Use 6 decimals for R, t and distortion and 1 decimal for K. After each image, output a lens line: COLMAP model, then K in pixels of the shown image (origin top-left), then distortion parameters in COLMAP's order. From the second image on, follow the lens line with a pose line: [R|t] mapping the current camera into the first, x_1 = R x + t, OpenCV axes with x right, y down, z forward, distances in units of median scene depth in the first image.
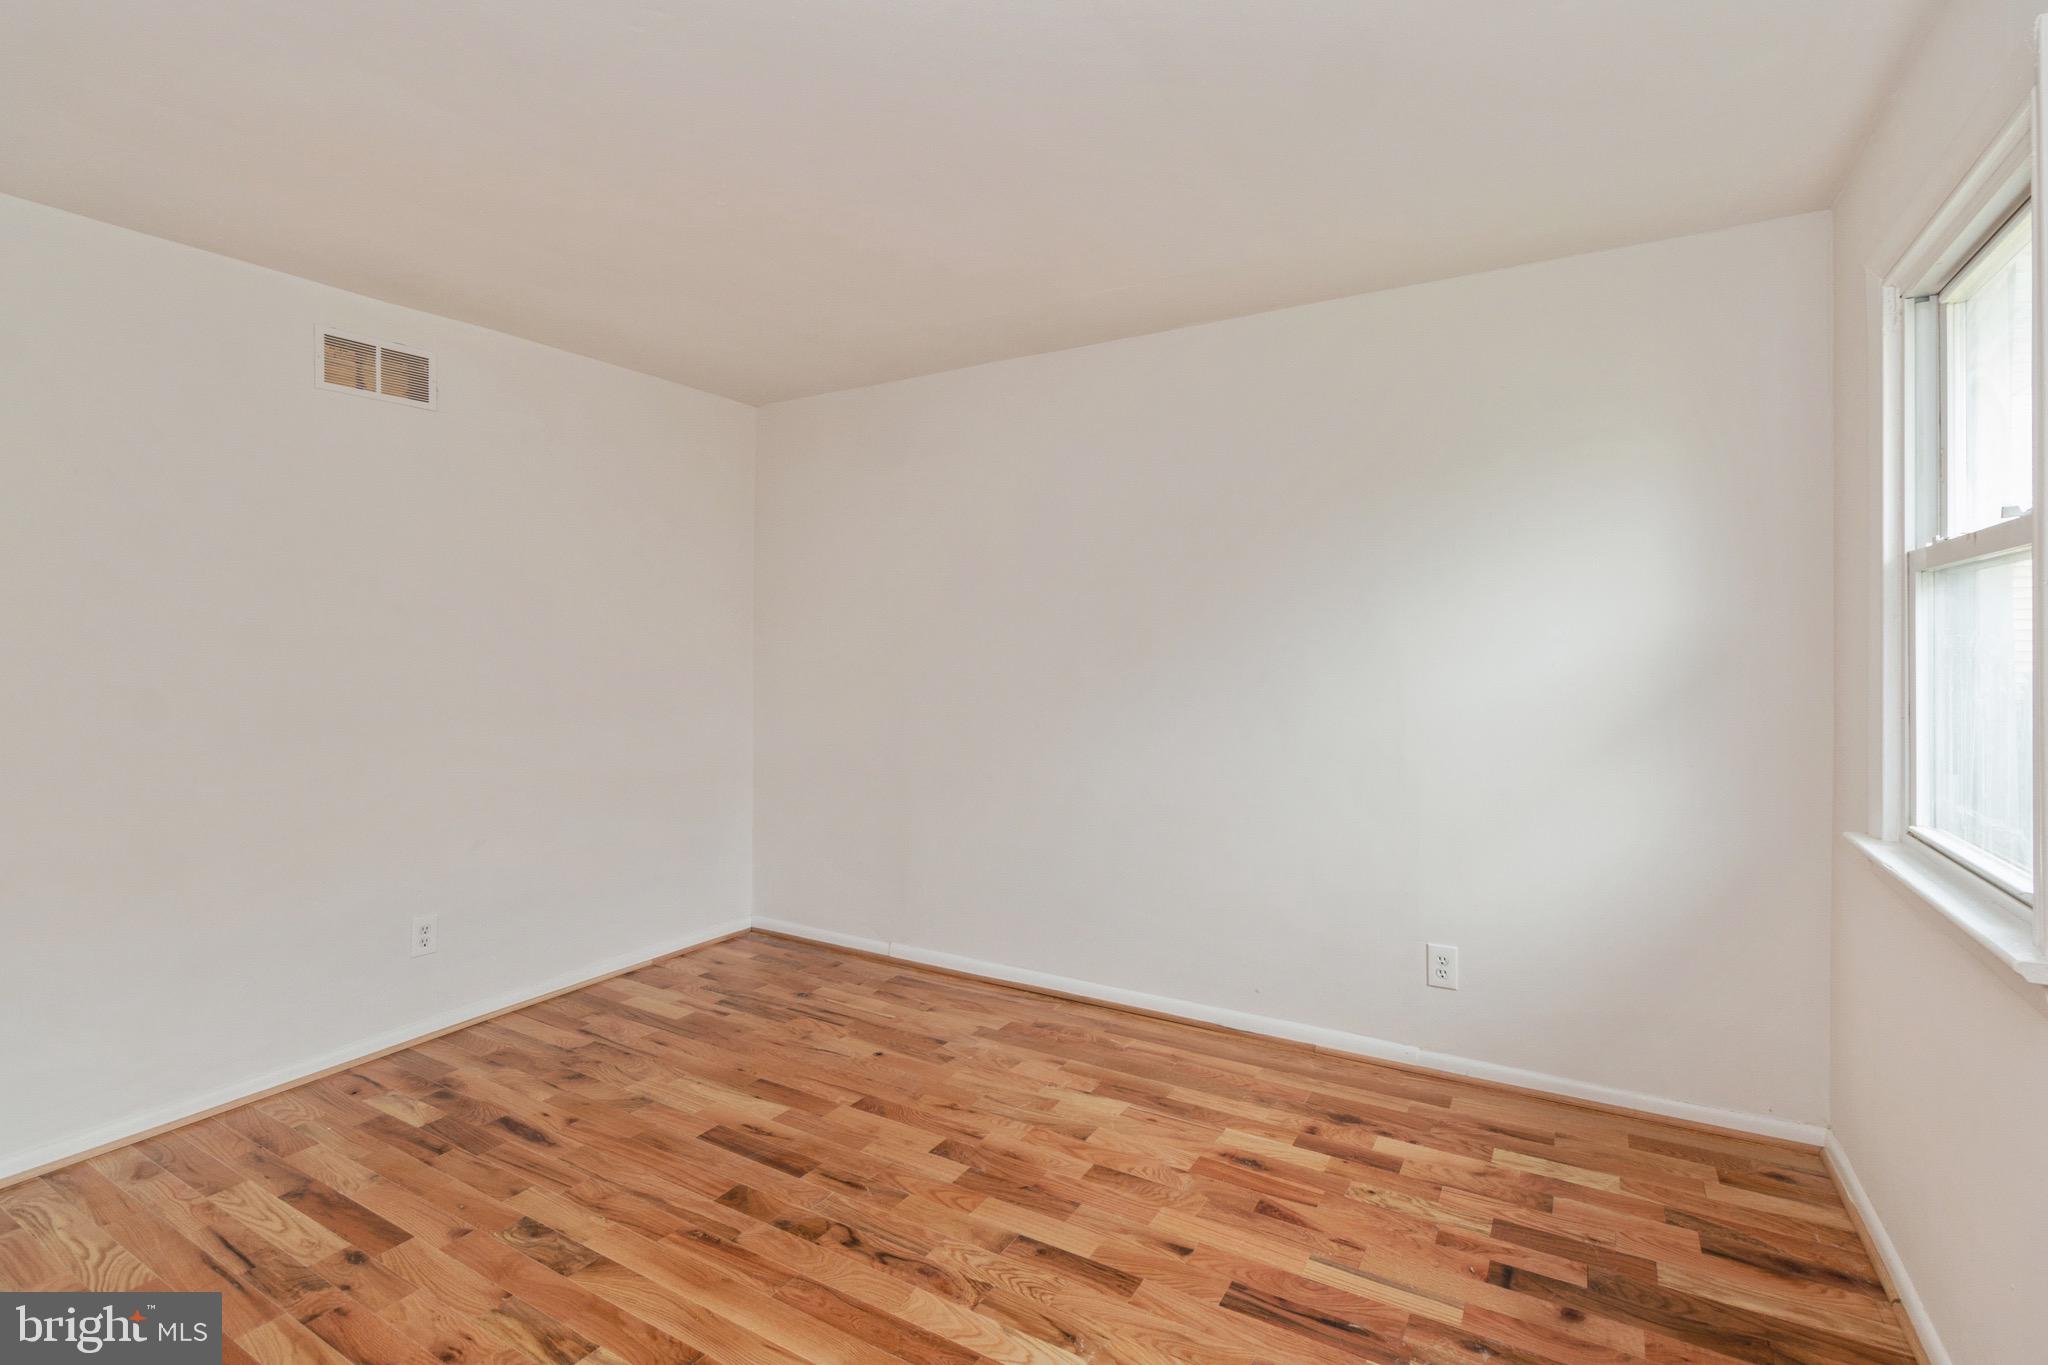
lens RADIAL K [[966.8, 0, 1014.8], [0, 966.8, 675.9], [0, 0, 1]] dist [0.005798, 0.000919]
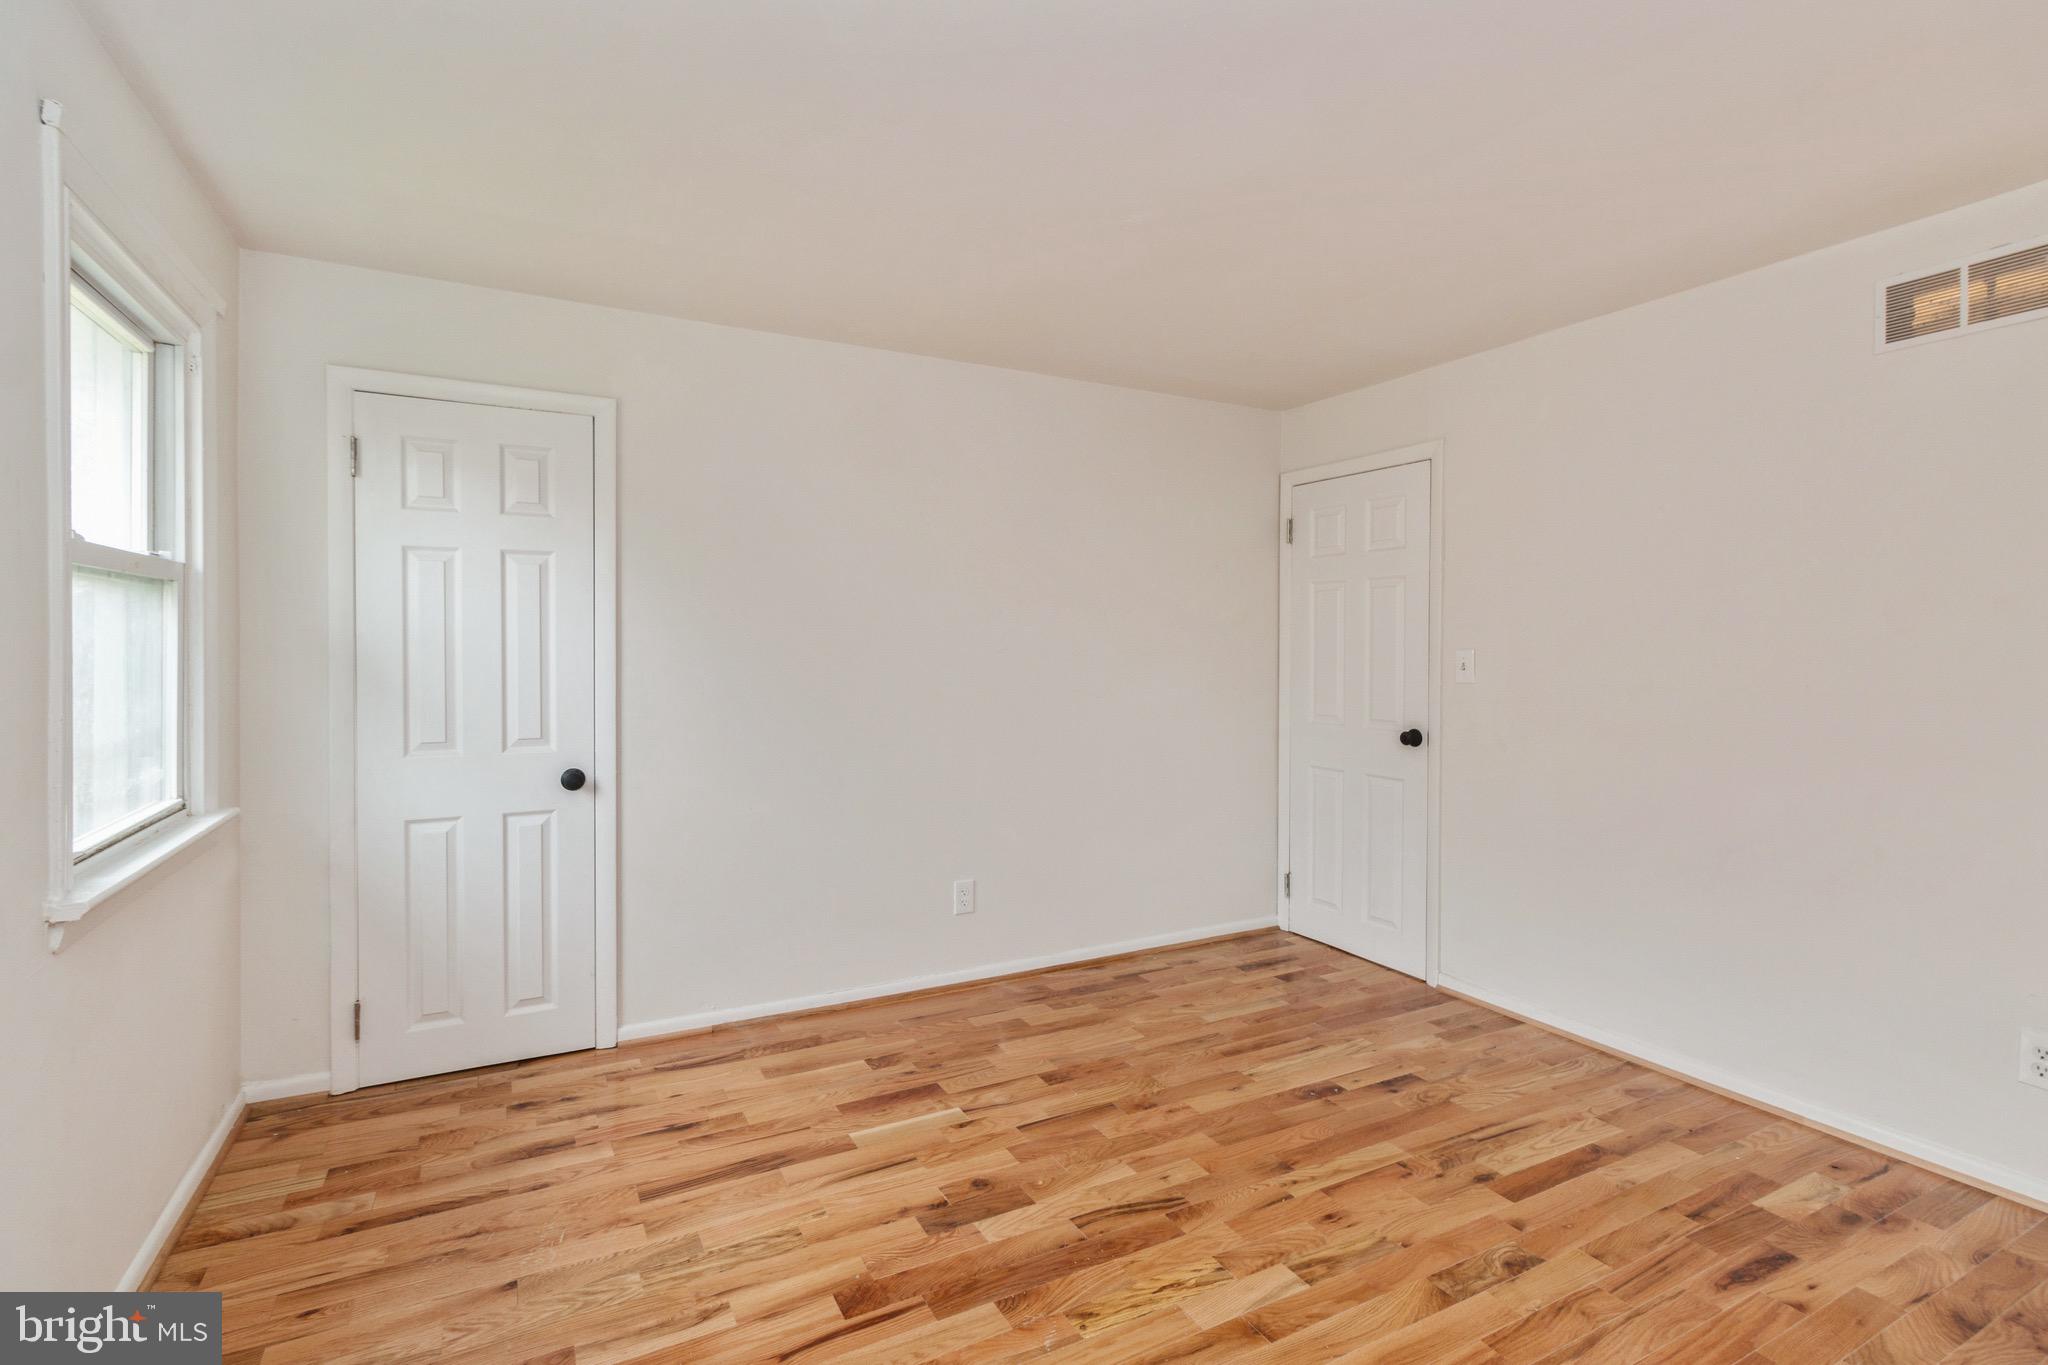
lens RADIAL K [[966.8, 0, 1014.8], [0, 966.8, 675.9], [0, 0, 1]] dist [0.005798, 0.000919]
pose [[-0.523345, 0.023546, -0.851795, 0.517050], [-0.027004, 0.998658, 0.044197, -0.032172], [0.851693, 0.046132, -0.522007, 0.967739]]
